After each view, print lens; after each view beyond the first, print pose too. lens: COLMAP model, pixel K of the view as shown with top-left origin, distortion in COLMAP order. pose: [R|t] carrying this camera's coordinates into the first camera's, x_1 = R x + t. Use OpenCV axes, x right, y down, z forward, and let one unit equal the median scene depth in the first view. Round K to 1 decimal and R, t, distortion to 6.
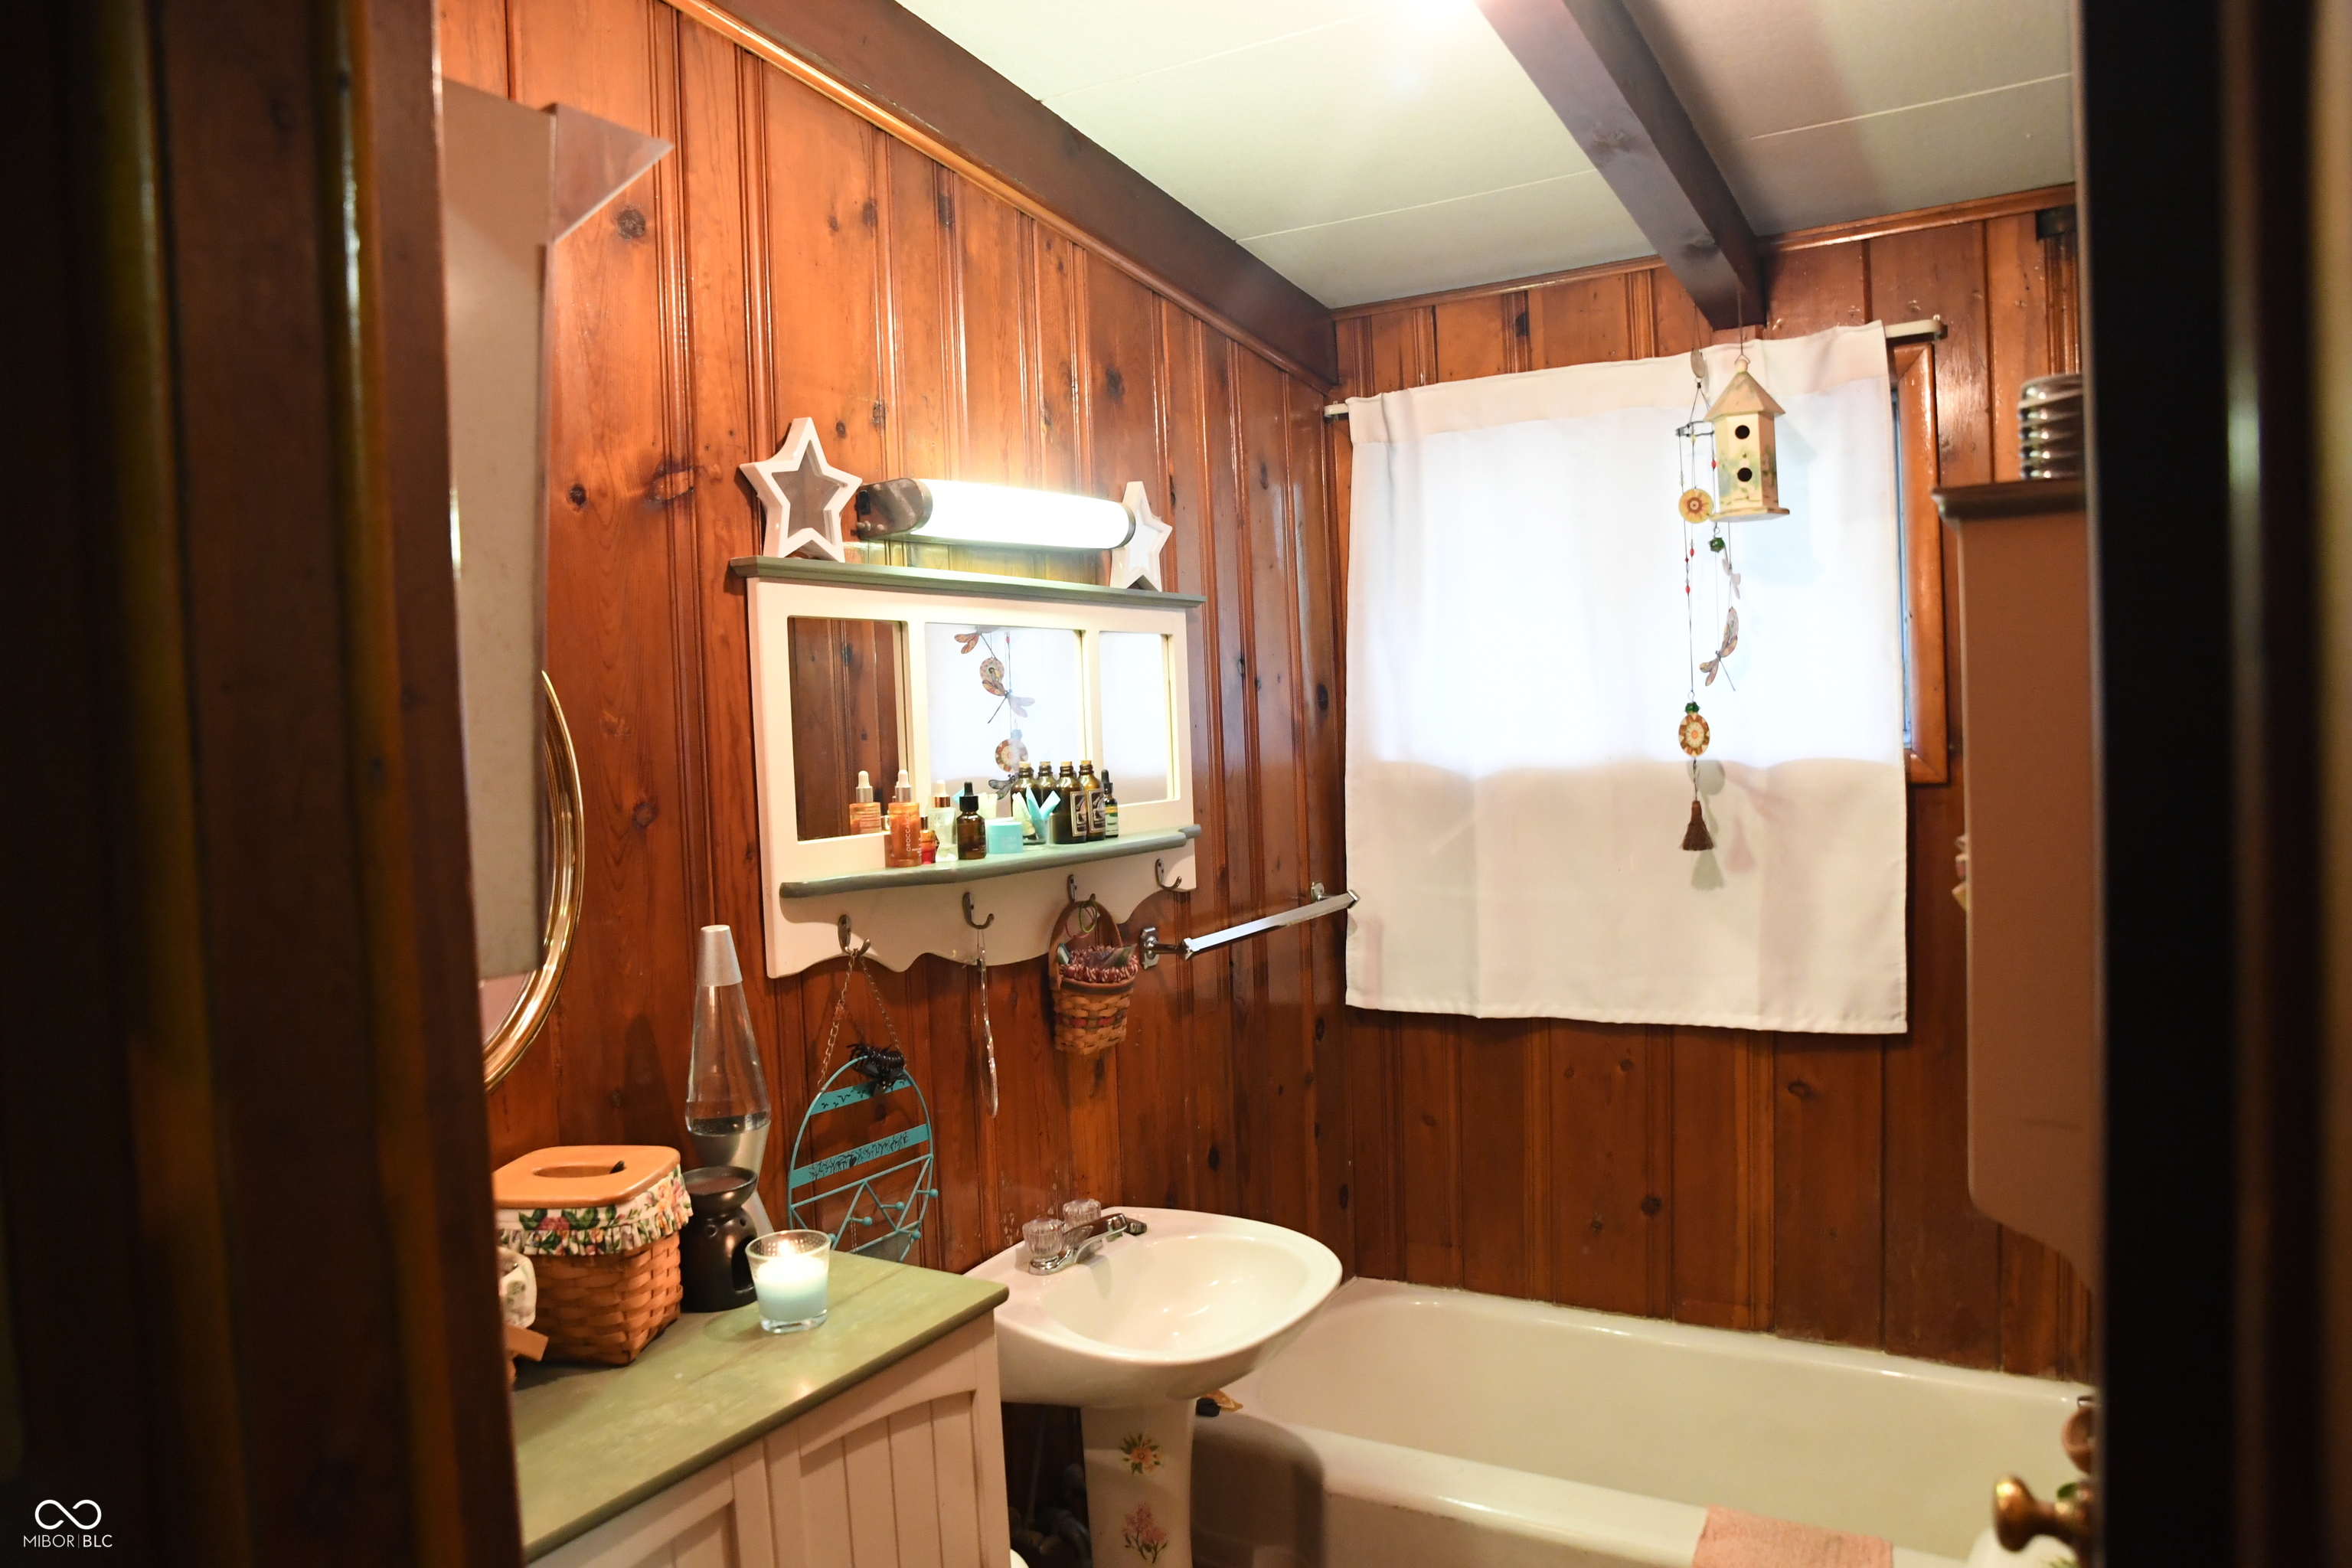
lens RADIAL K [[1656.7, 0, 1138.3], [0, 1656.7, 797.0], [0, 0, 1]] dist [-0.119939, 0.087217]
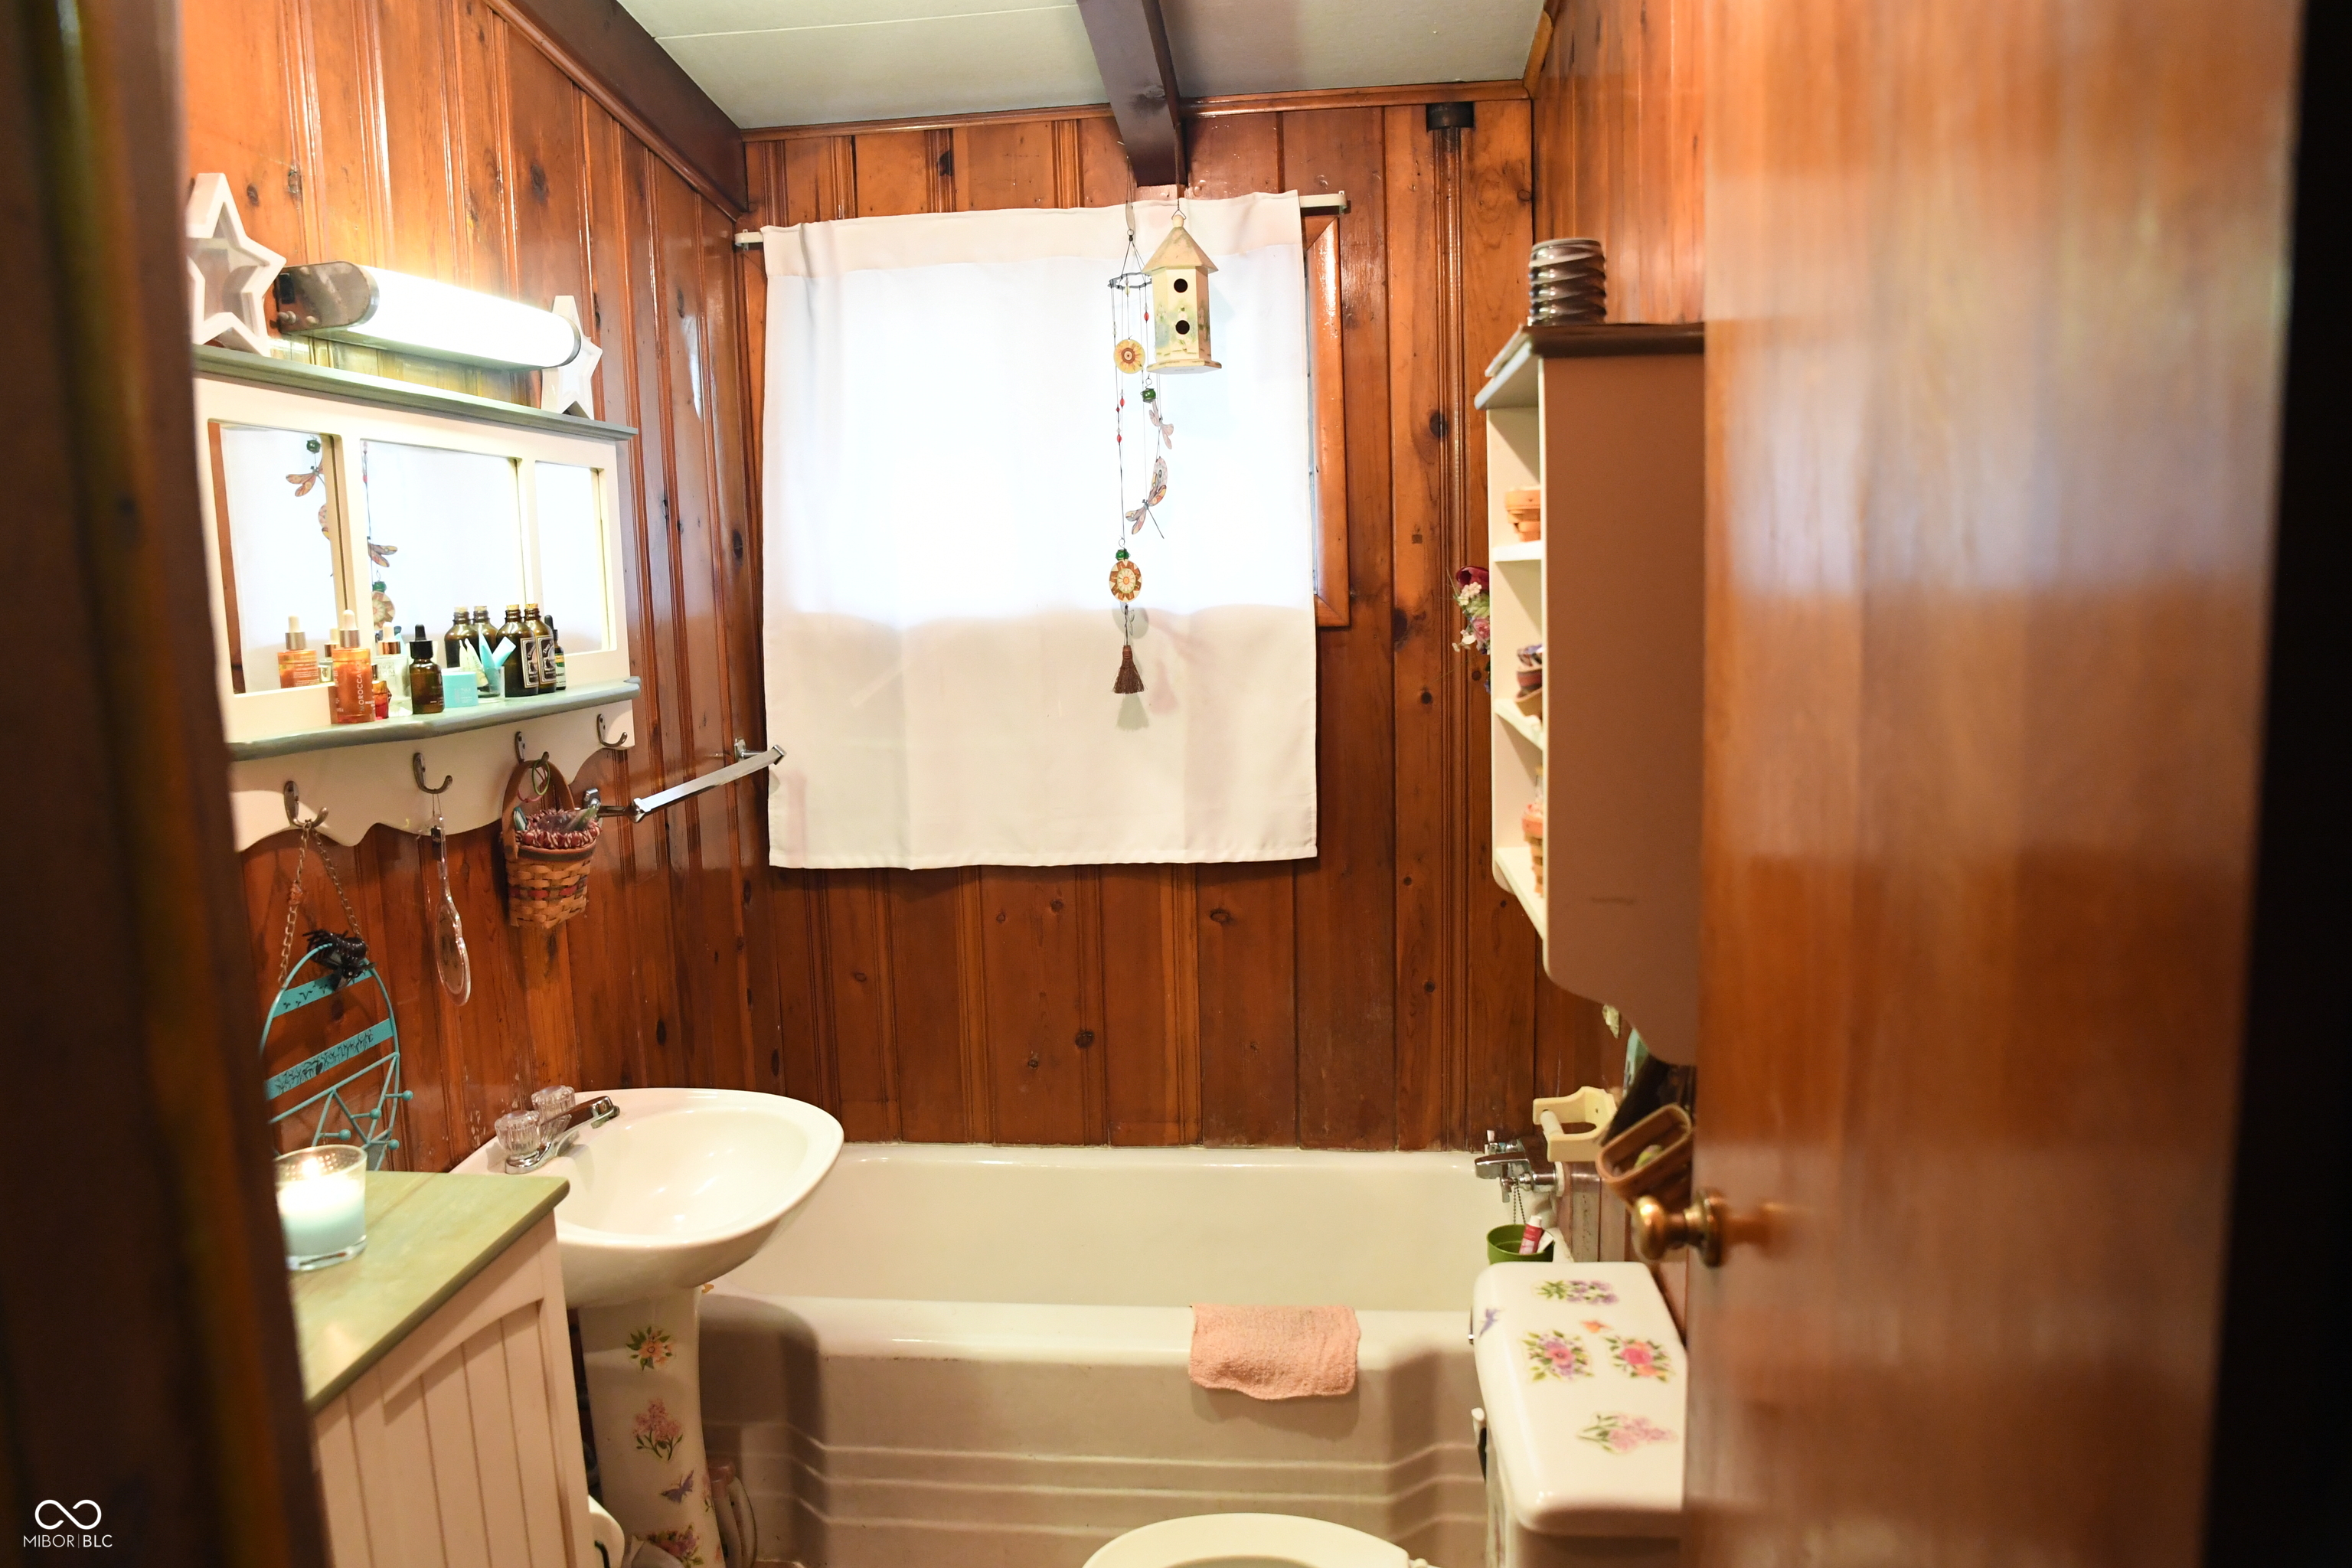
lens RADIAL K [[1656.7, 0, 1173.9], [0, 1656.7, 793.0], [0, 0, 1]] dist [-0.119939, 0.087217]
pose [[0.898177, -0.047699, 0.437039, -0.099397], [0.015029, 0.996847, 0.077910, 0.015040], [-0.439377, -0.063409, 0.896062, 0.045834]]
